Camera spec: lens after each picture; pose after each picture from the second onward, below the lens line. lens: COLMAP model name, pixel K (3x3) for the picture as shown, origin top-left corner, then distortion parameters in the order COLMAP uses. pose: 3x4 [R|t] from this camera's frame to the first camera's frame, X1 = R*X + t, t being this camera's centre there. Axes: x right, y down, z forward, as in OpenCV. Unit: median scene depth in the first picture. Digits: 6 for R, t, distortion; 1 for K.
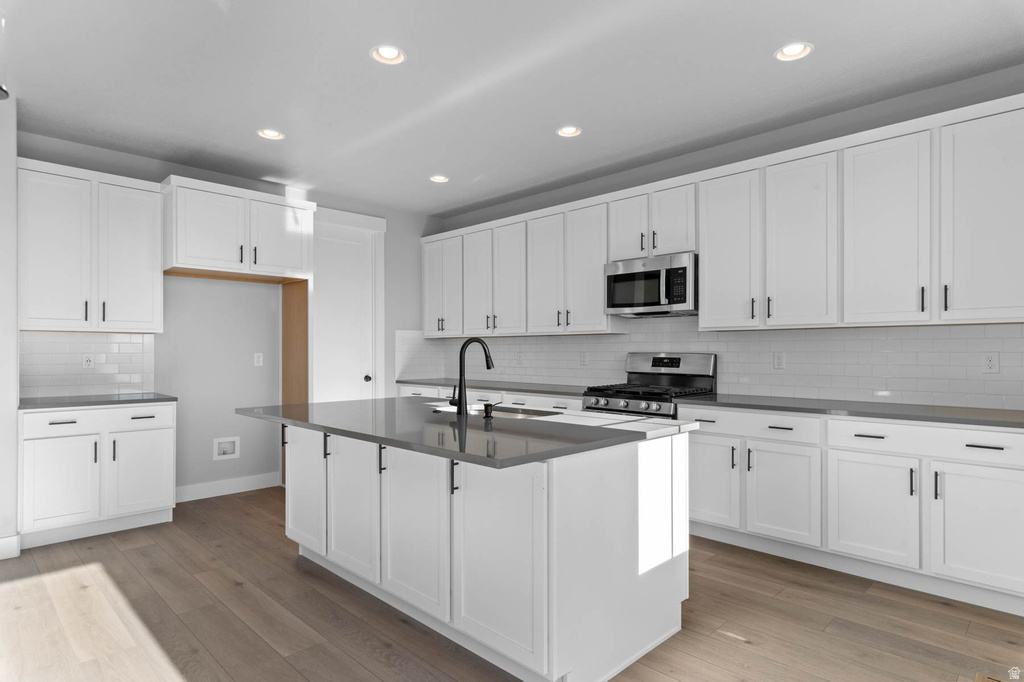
lens RADIAL K [[555.5, 0, 525.8], [0, 555.5, 350.4], [0, 0, 1]] dist [0.000920, 0.000139]
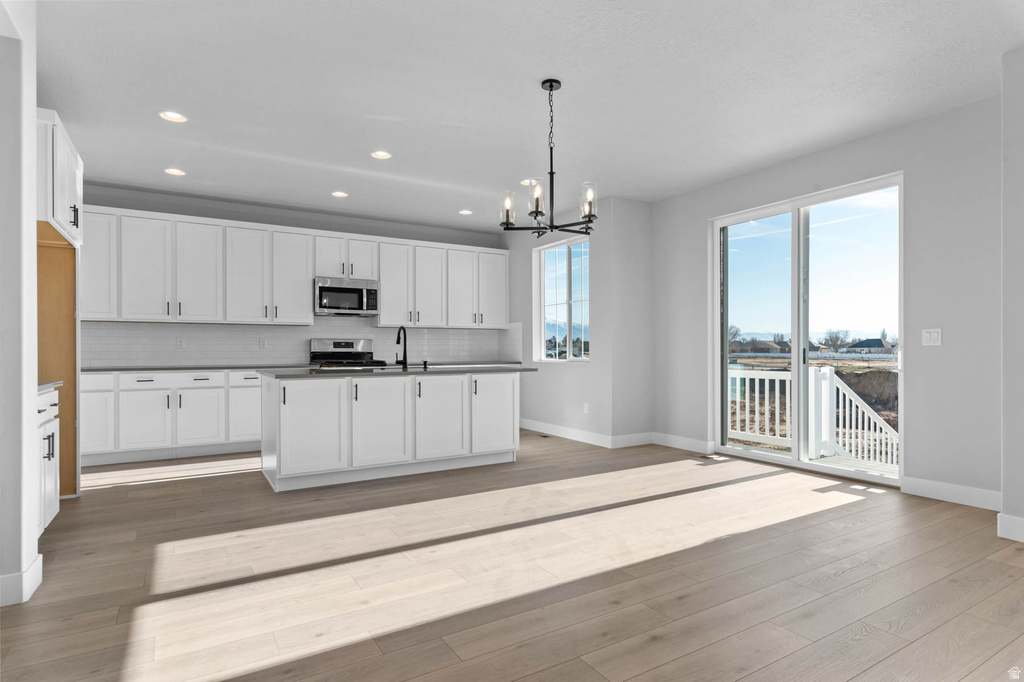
lens RADIAL K [[555.5, 0, 525.8], [0, 555.5, 350.4], [0, 0, 1]] dist [0.000920, 0.000139]
pose [[0.233536, -0.000298, 0.972348, -1.241091], [-0.001237, 0.999999, 0.000603, 0.037641], [-0.972347, -0.001344, 0.233536, 0.131976]]
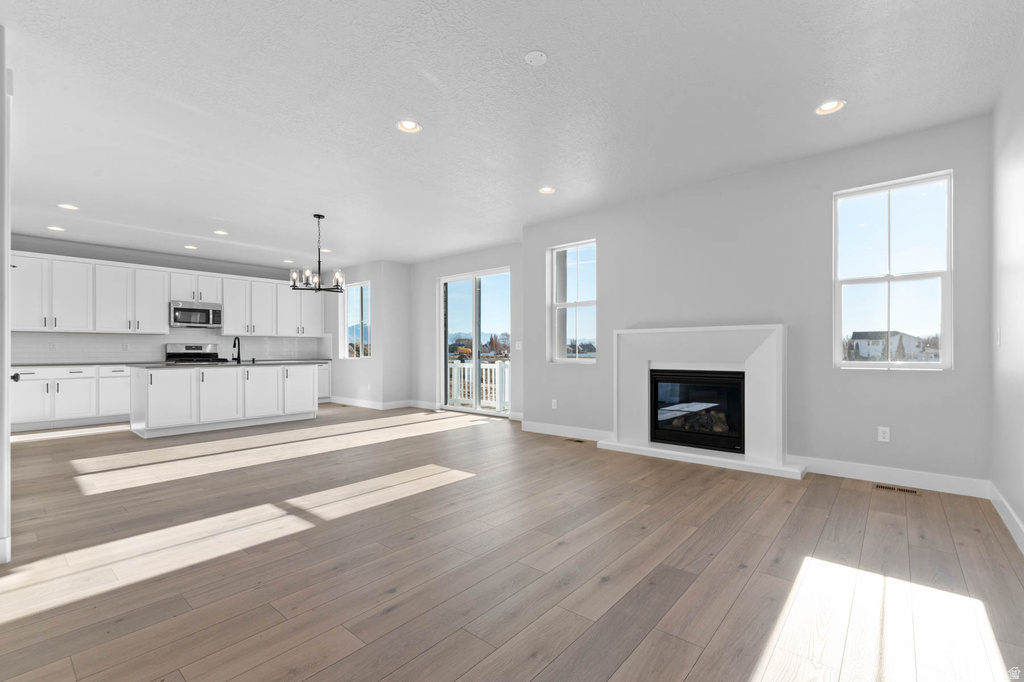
lens RADIAL K [[447.5, 0, 522.9], [0, 447.5, 350.6], [0, 0, 1]] dist [0.007701, -0.000325]
pose [[-0.079207, 0.000794, 0.996858, -1.800485], [-0.001113, 0.999999, -0.000885, 0.034681], [-0.996858, -0.001179, -0.079206, -0.213053]]
